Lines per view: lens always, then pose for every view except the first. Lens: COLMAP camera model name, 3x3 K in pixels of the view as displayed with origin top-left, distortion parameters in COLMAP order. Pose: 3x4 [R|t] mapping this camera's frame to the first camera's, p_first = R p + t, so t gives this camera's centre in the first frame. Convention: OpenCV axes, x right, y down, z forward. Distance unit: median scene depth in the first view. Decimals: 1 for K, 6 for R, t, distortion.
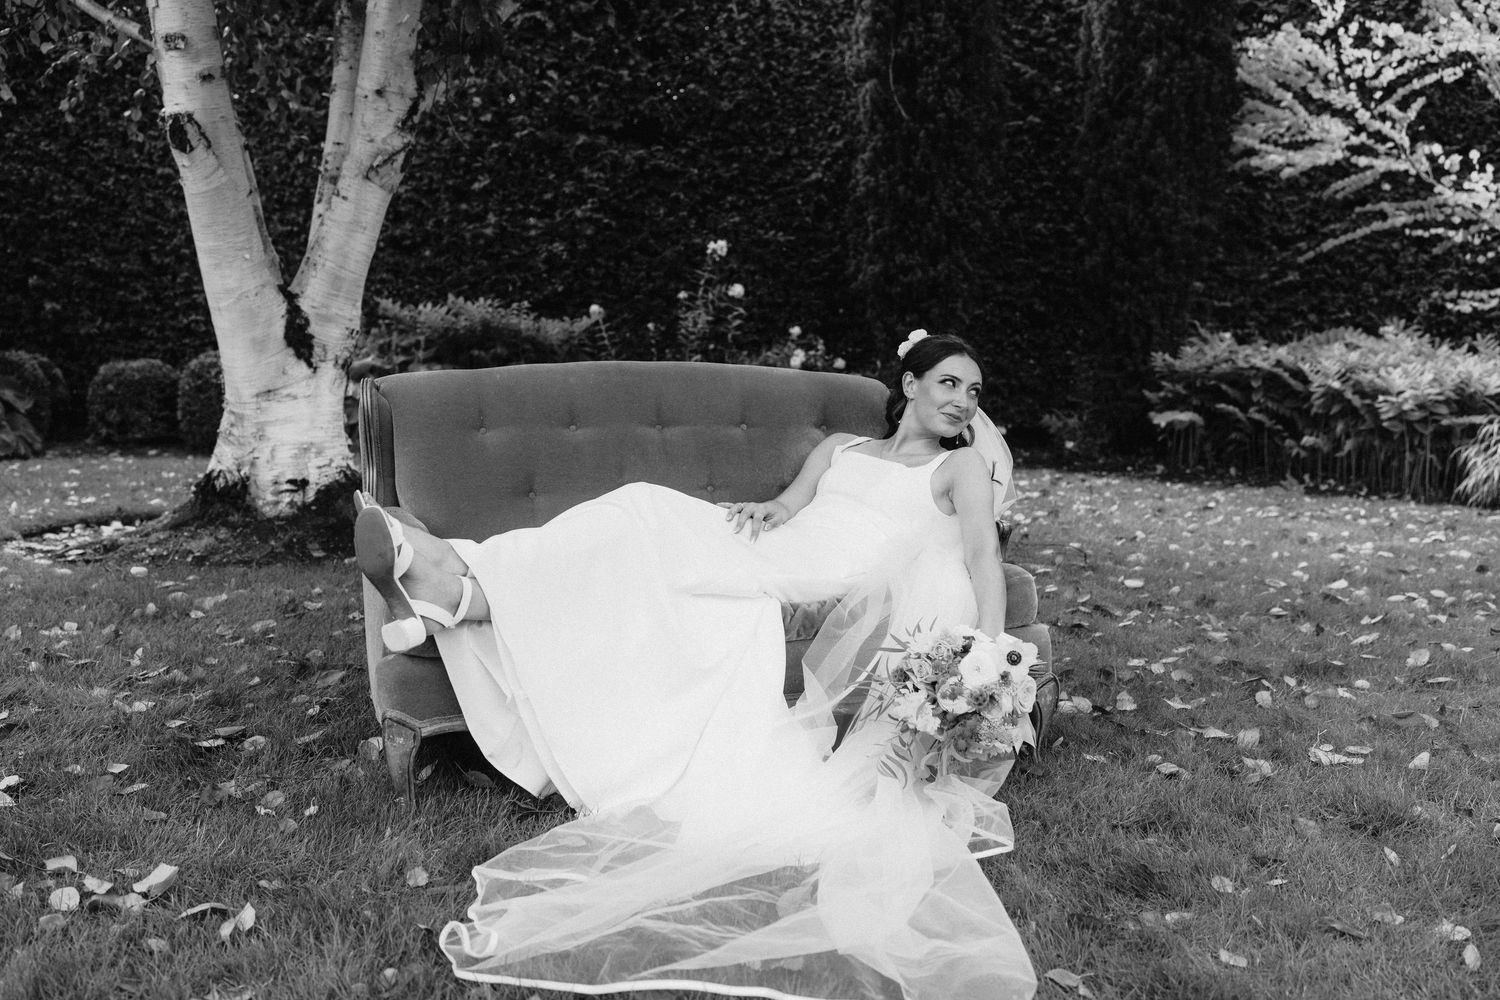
lens RADIAL K [[1444.3, 0, 740.8], [0, 1444.3, 507.3], [0, 0, 1]] dist [0.007710, 0.000000]
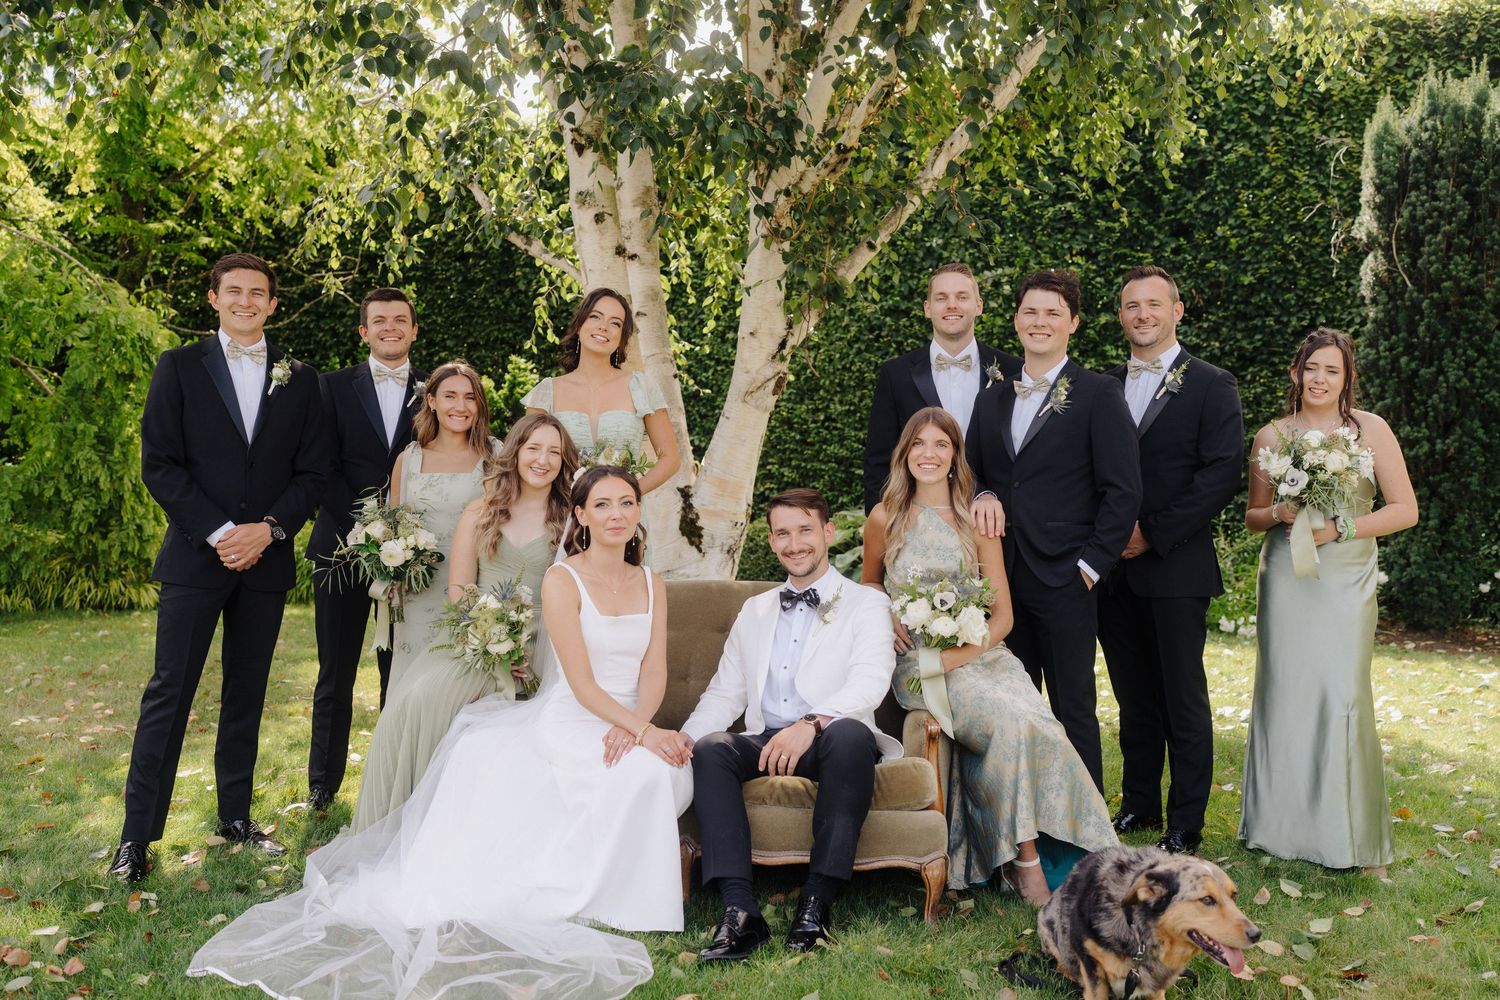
lens RADIAL K [[1444.3, 0, 747.3], [0, 1444.3, 495.5], [0, 0, 1]] dist [0.007710, 0.000000]
pose [[0.889981, 0.006268, -0.455955, 0.214327], [-0.054018, 0.994314, -0.091768, -0.024282], [0.452787, 0.106301, 0.885259, -0.058642]]
